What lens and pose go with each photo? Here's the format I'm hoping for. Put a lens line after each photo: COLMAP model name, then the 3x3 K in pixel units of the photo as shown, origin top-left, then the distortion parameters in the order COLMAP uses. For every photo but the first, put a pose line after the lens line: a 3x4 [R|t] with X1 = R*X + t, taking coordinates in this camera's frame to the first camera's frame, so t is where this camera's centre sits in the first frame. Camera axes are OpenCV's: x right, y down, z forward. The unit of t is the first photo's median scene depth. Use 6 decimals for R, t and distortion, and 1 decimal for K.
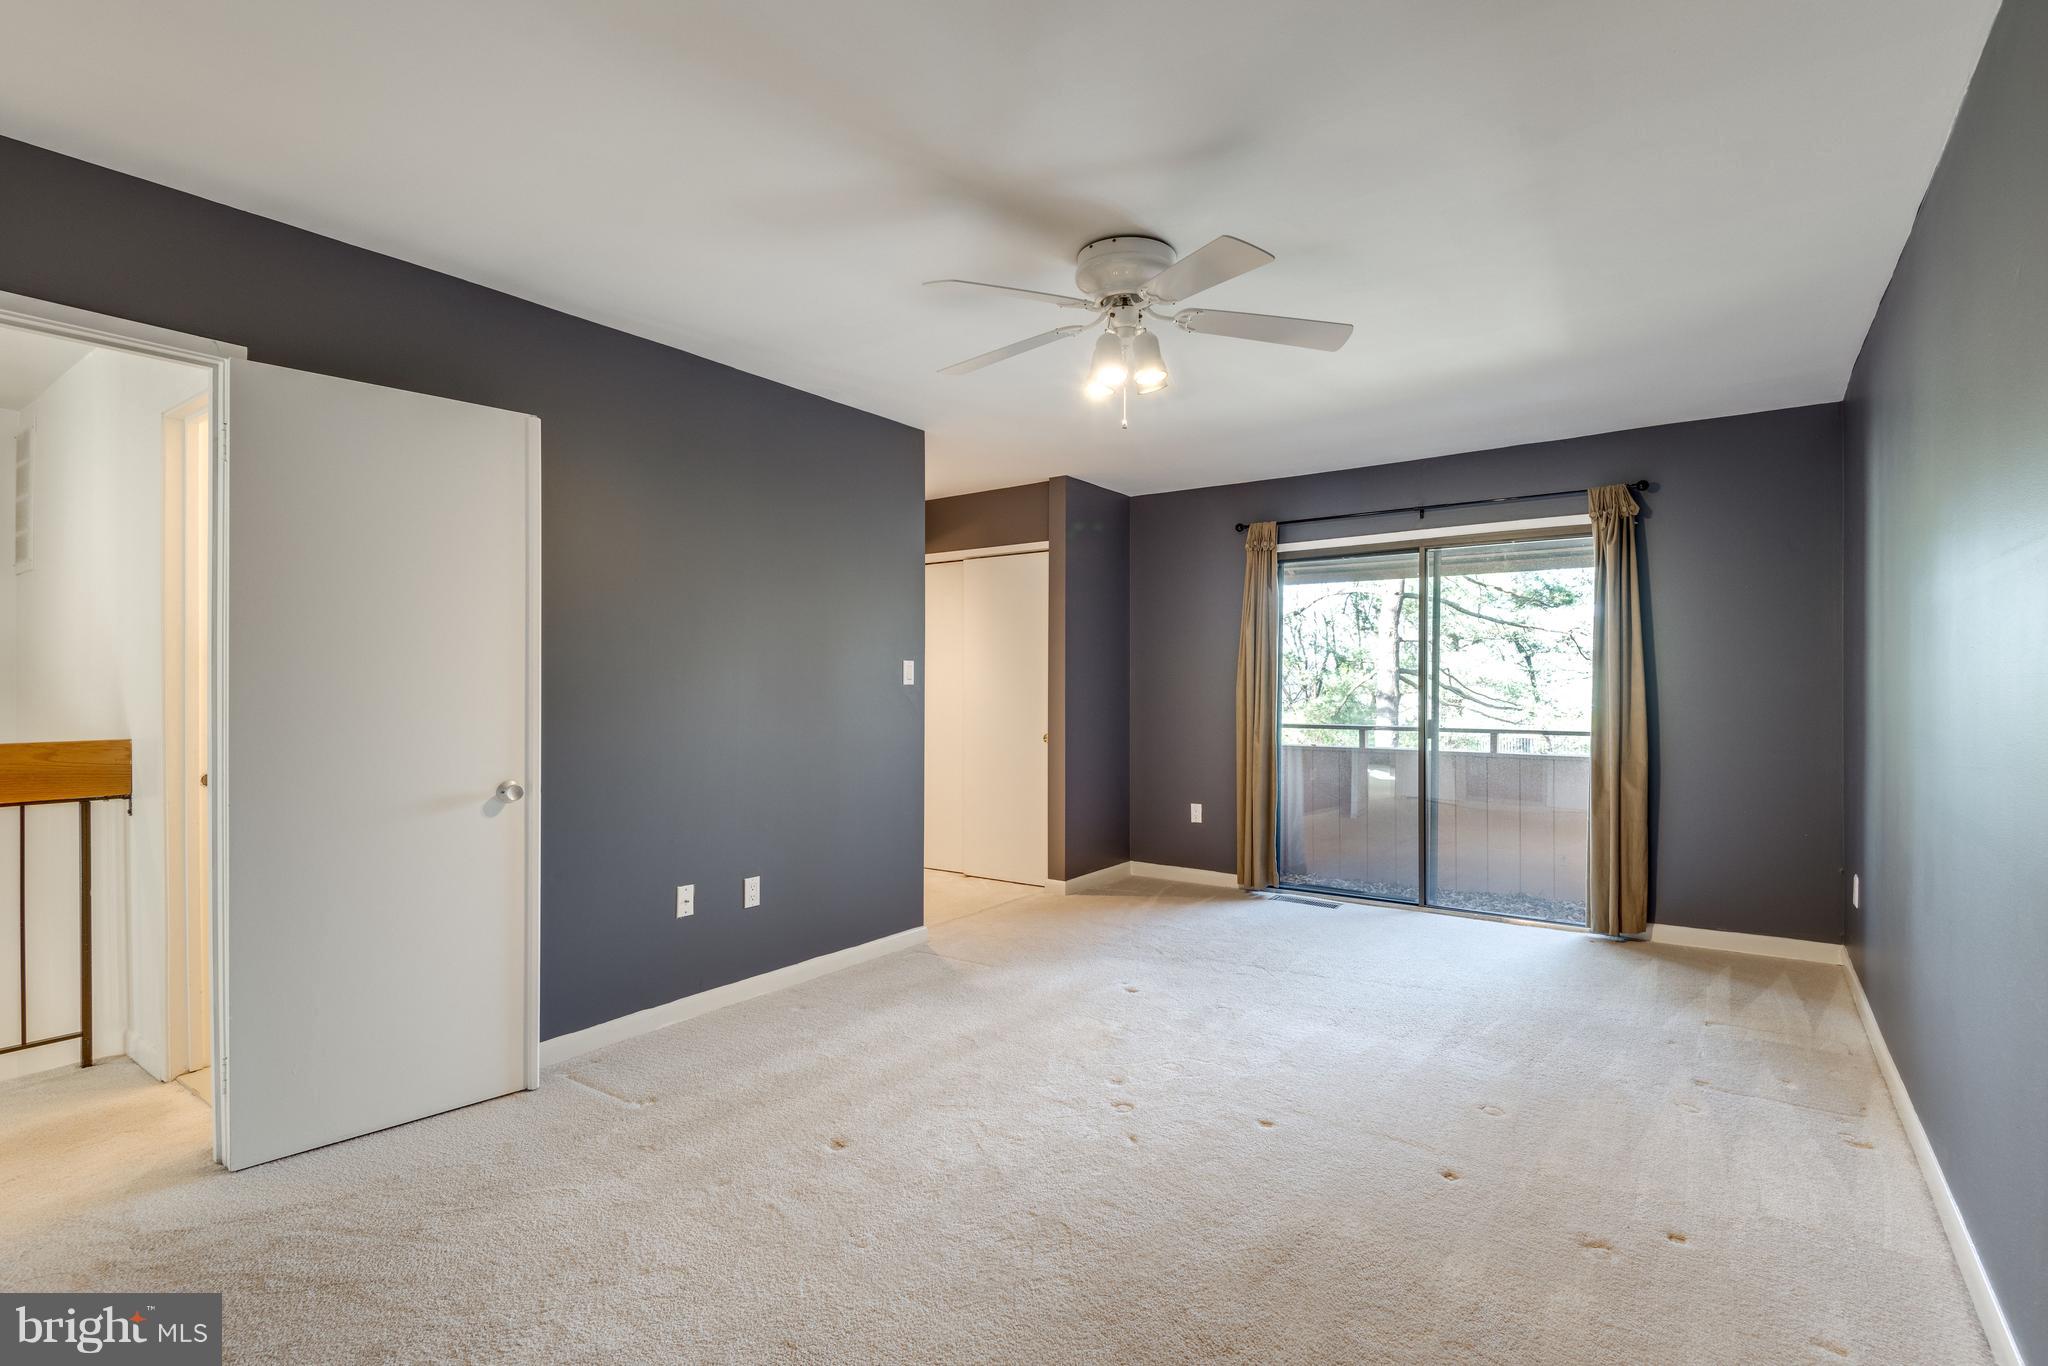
lens RADIAL K [[969.0, 0, 1030.4], [0, 969.0, 685.8], [0, 0, 1]] dist [0.014838, -0.014225]
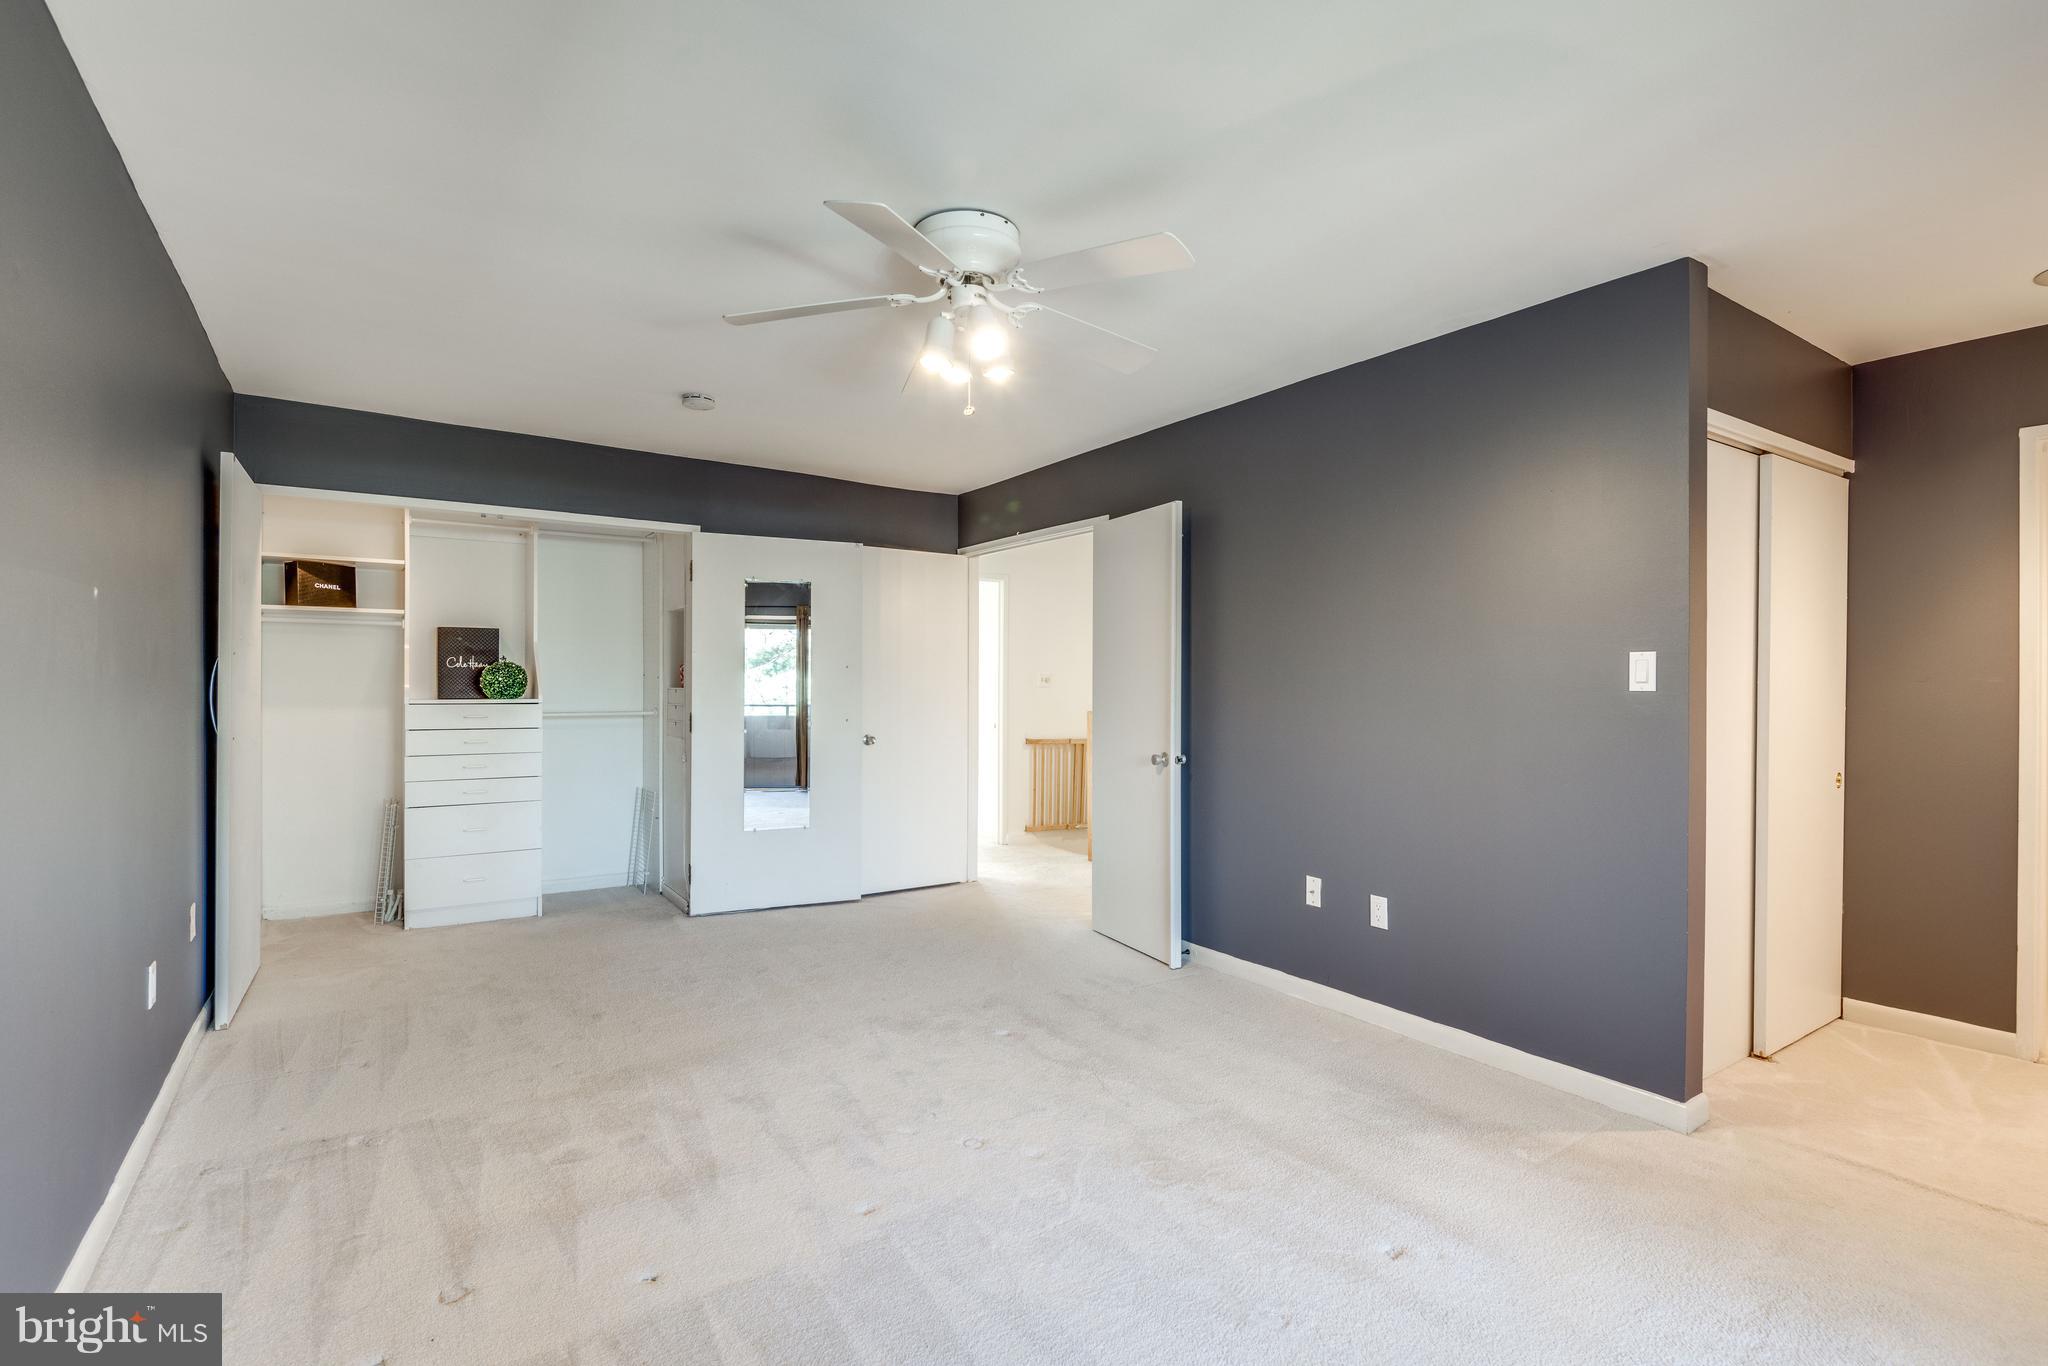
lens RADIAL K [[969.0, 0, 1034.1], [0, 969.0, 684.4], [0, 0, 1]] dist [0.014838, -0.014225]
pose [[-0.356279, 0.004001, -0.934371, 0.746322], [0.000110, 0.999991, 0.004240, -0.009870], [0.934379, 0.001408, -0.356277, 1.092820]]
